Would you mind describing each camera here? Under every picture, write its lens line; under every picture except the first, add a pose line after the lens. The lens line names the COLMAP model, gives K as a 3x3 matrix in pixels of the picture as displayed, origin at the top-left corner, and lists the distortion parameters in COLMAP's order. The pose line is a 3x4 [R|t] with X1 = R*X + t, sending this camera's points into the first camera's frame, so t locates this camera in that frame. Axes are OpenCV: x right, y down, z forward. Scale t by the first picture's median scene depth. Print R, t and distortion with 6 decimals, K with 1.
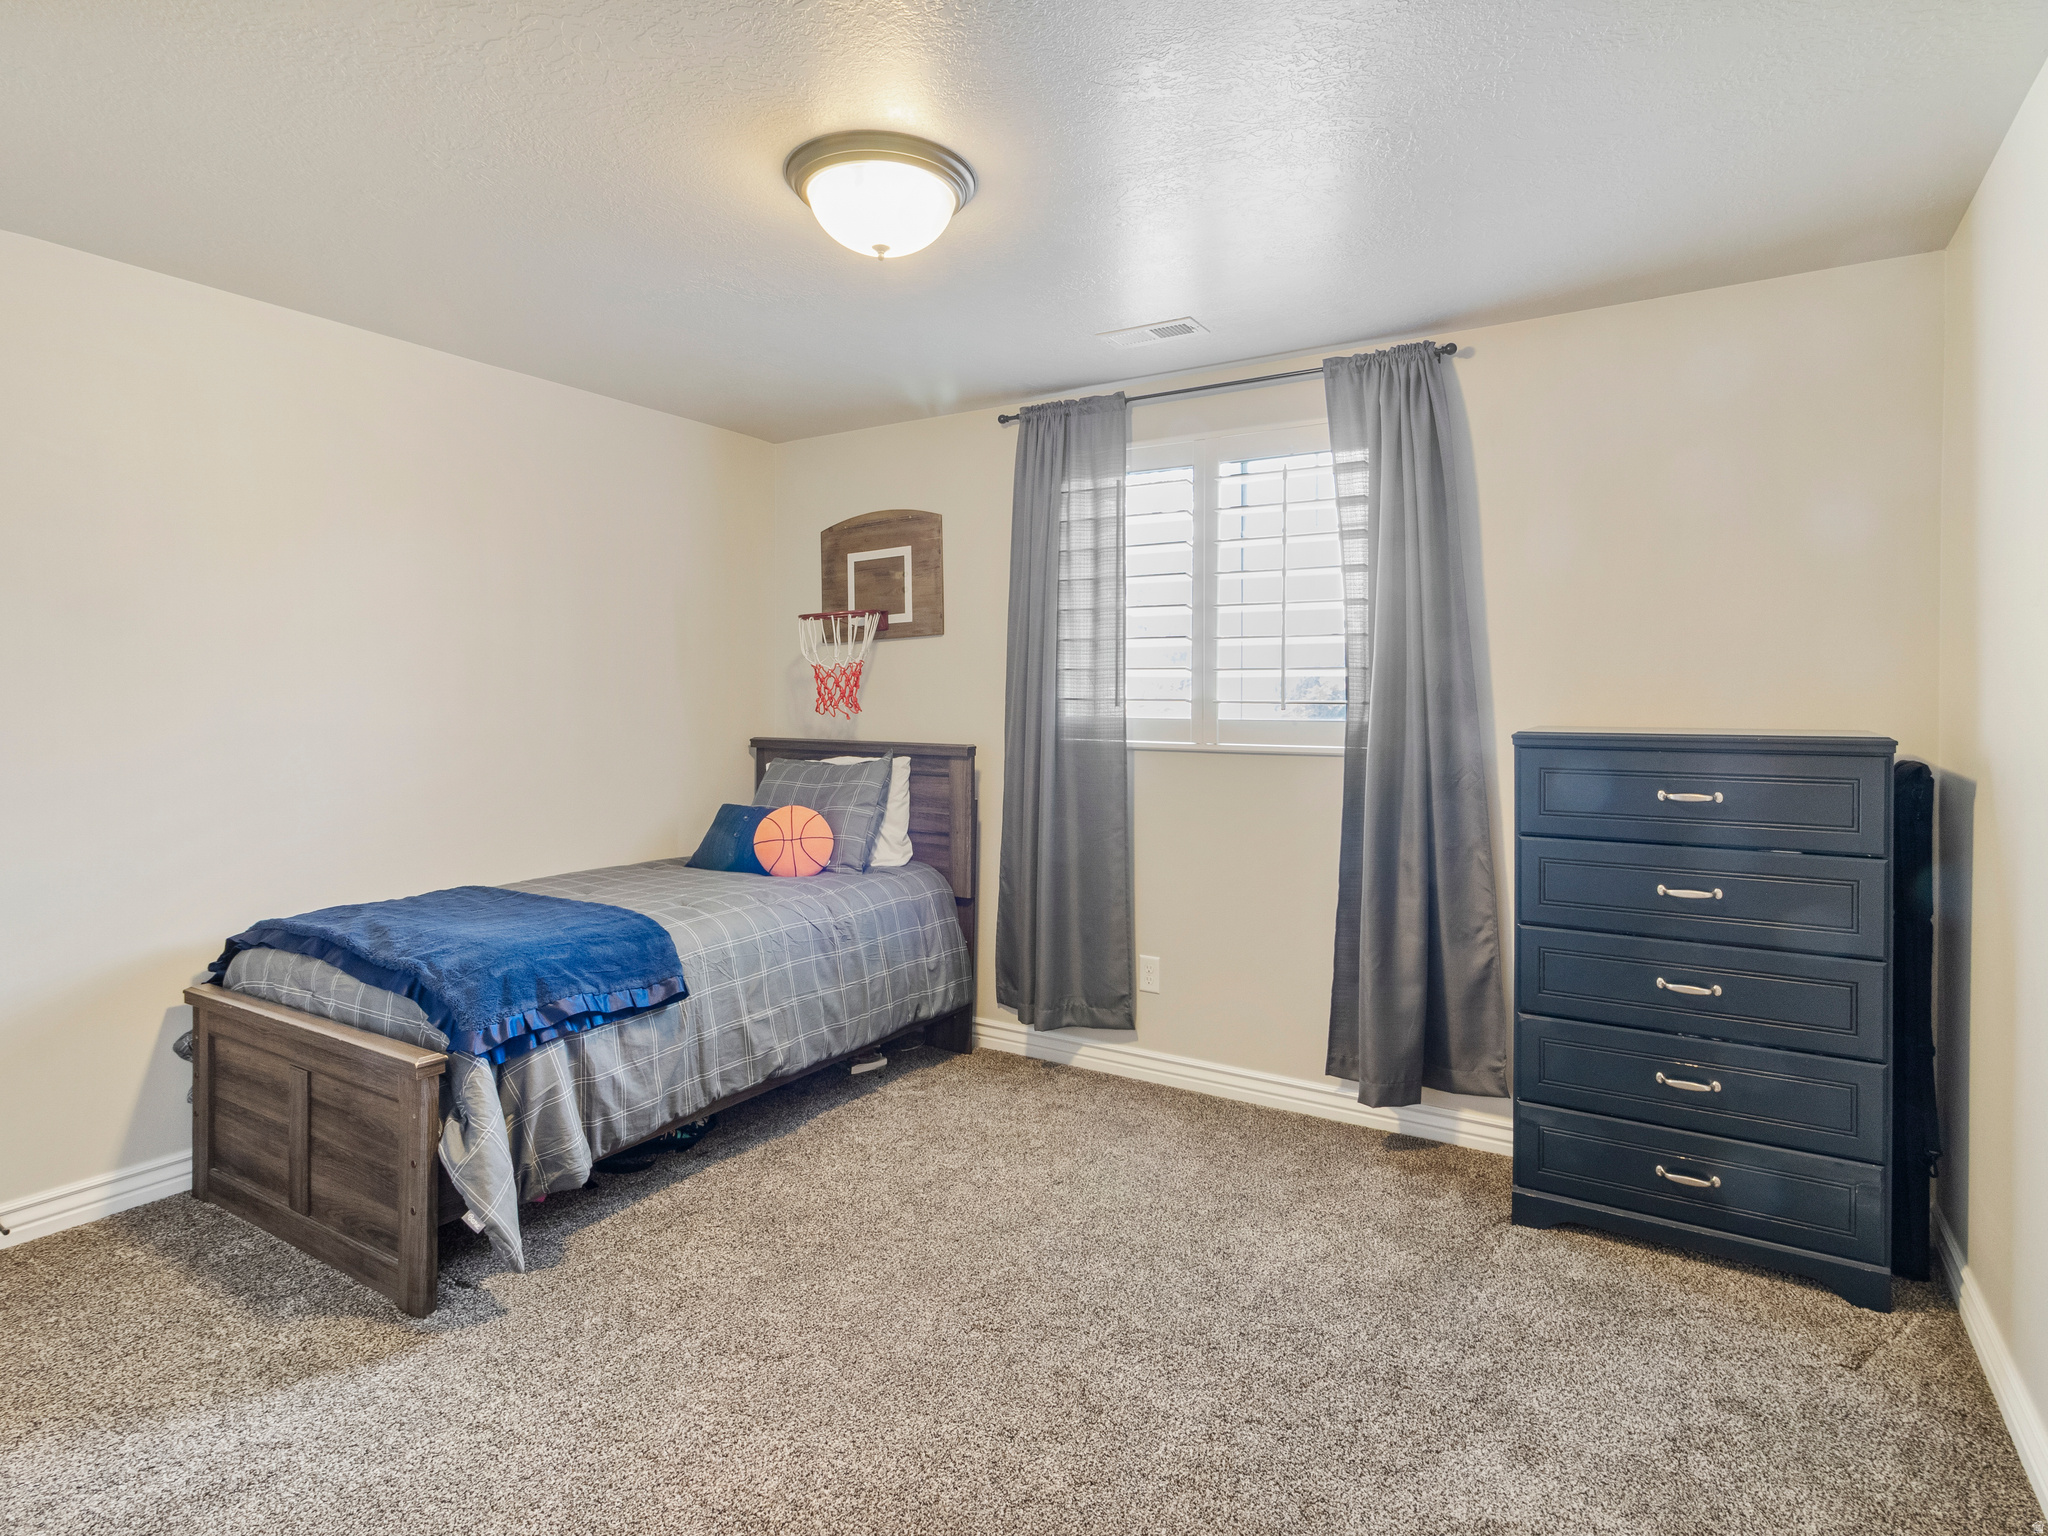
lens RADIAL K [[1078.9, 0, 1023.8], [0, 1078.9, 757.0], [0, 0, 1]] dist [0.003434, 0.002480]
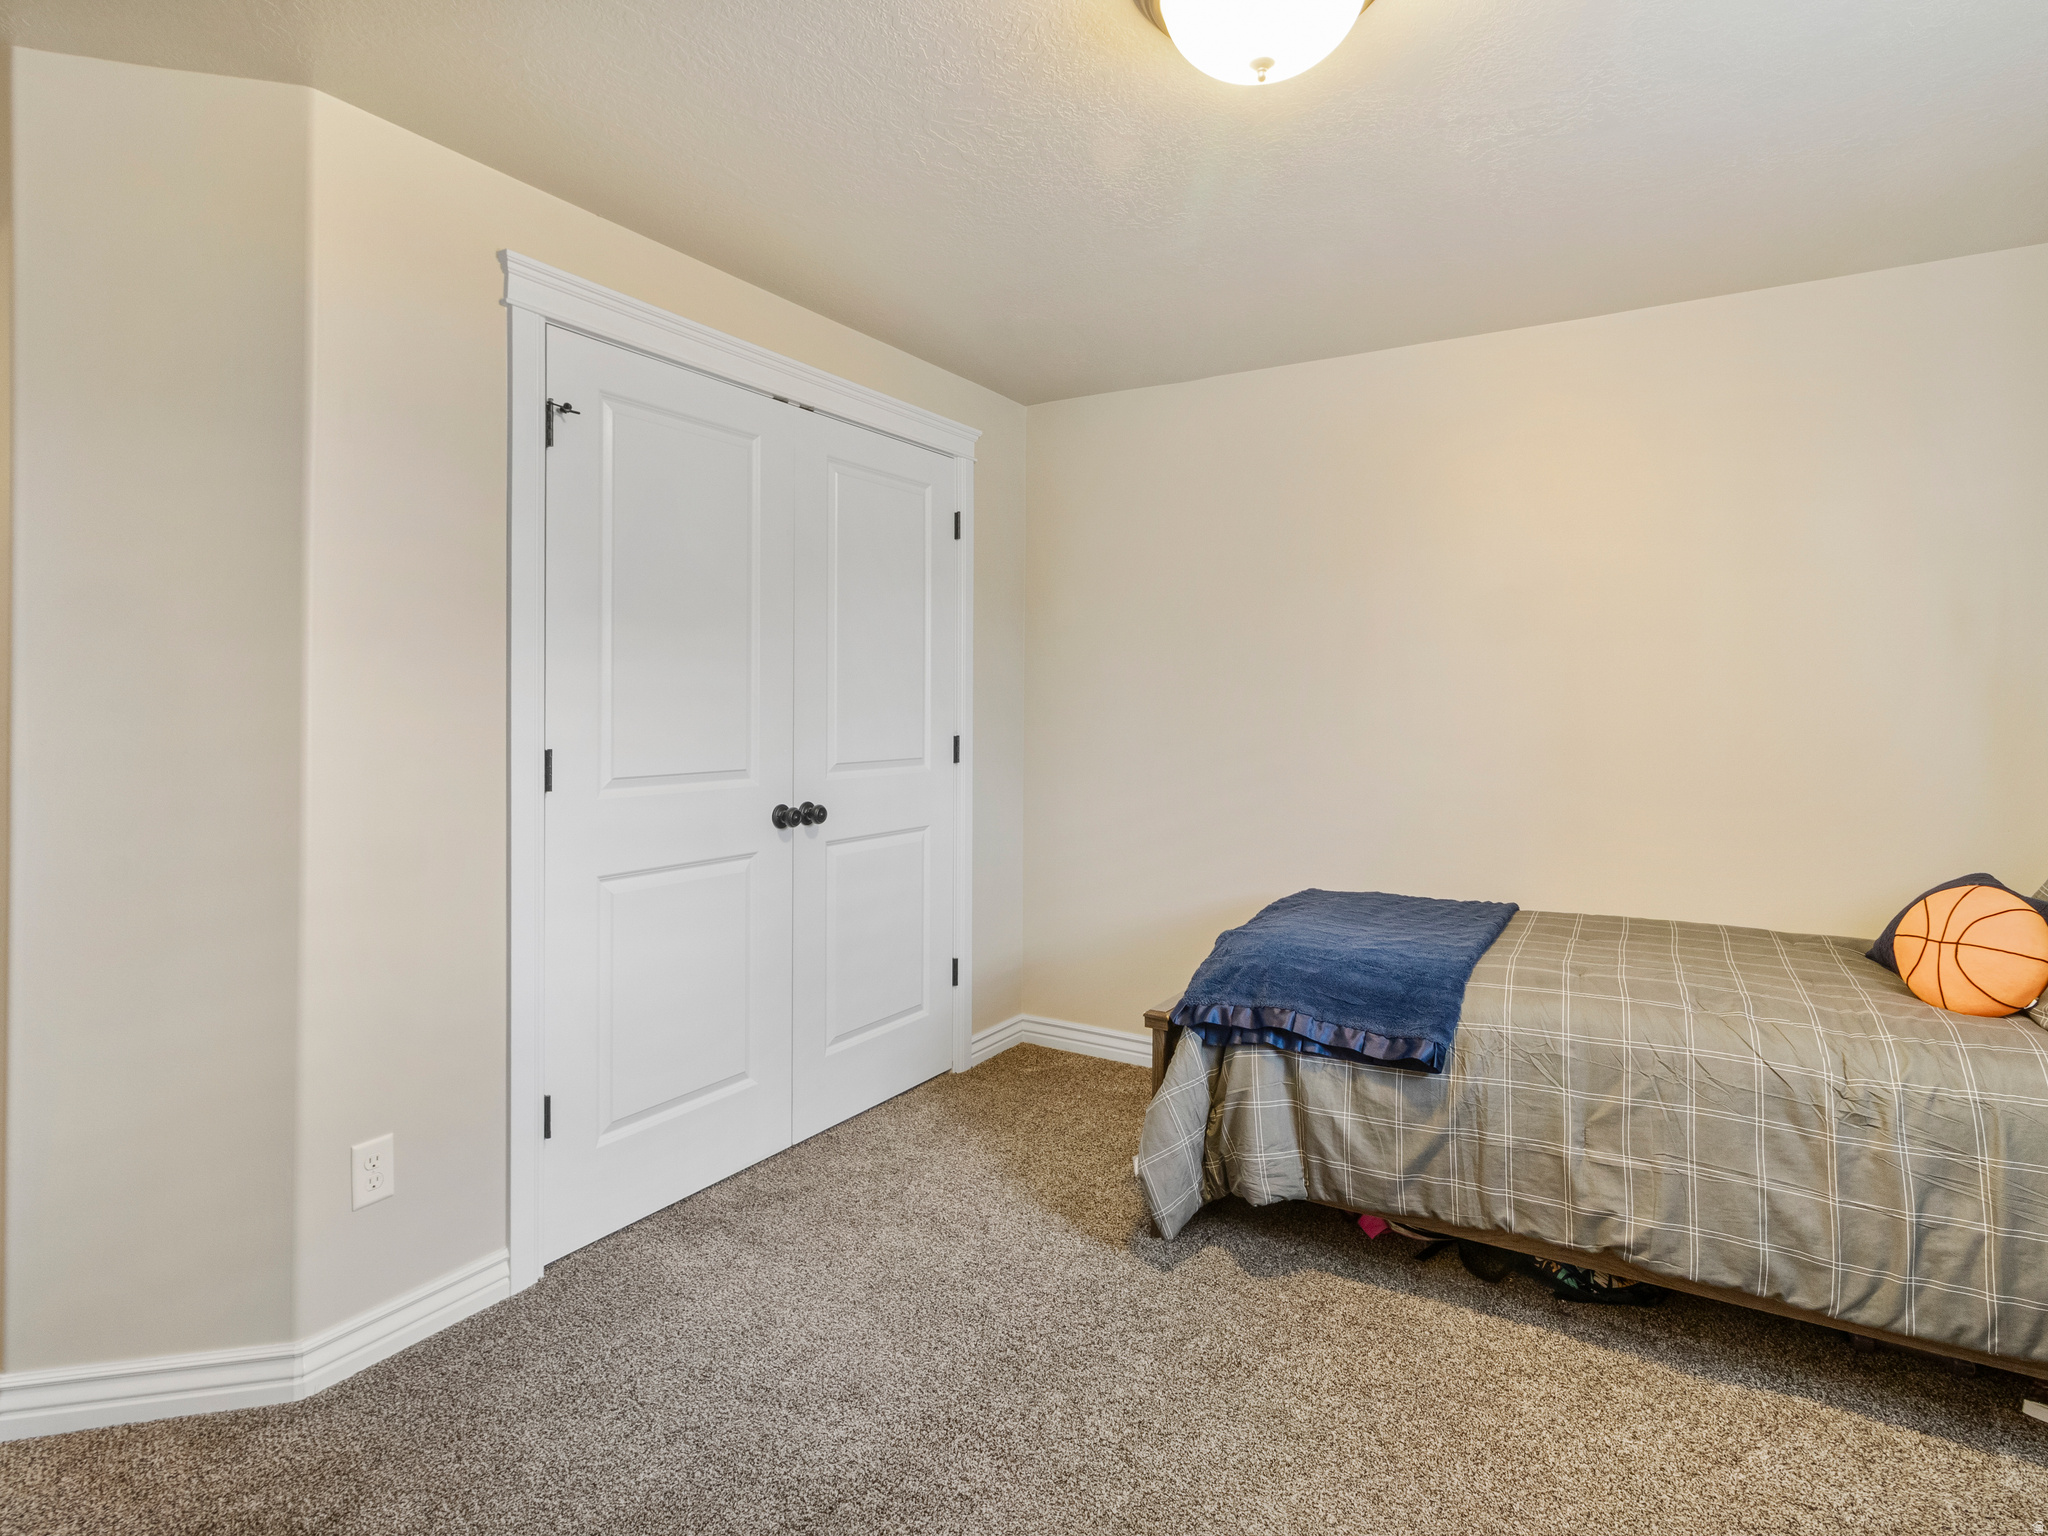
lens RADIAL K [[1078.9, 0, 1023.8], [0, 1078.9, 757.0], [0, 0, 1]] dist [0.003434, 0.002480]
pose [[0.030876, 0.043131, -0.998592, 0.437724], [-0.056924, 0.997523, 0.041325, -0.022455], [0.997901, 0.055568, 0.033255, 0.621669]]
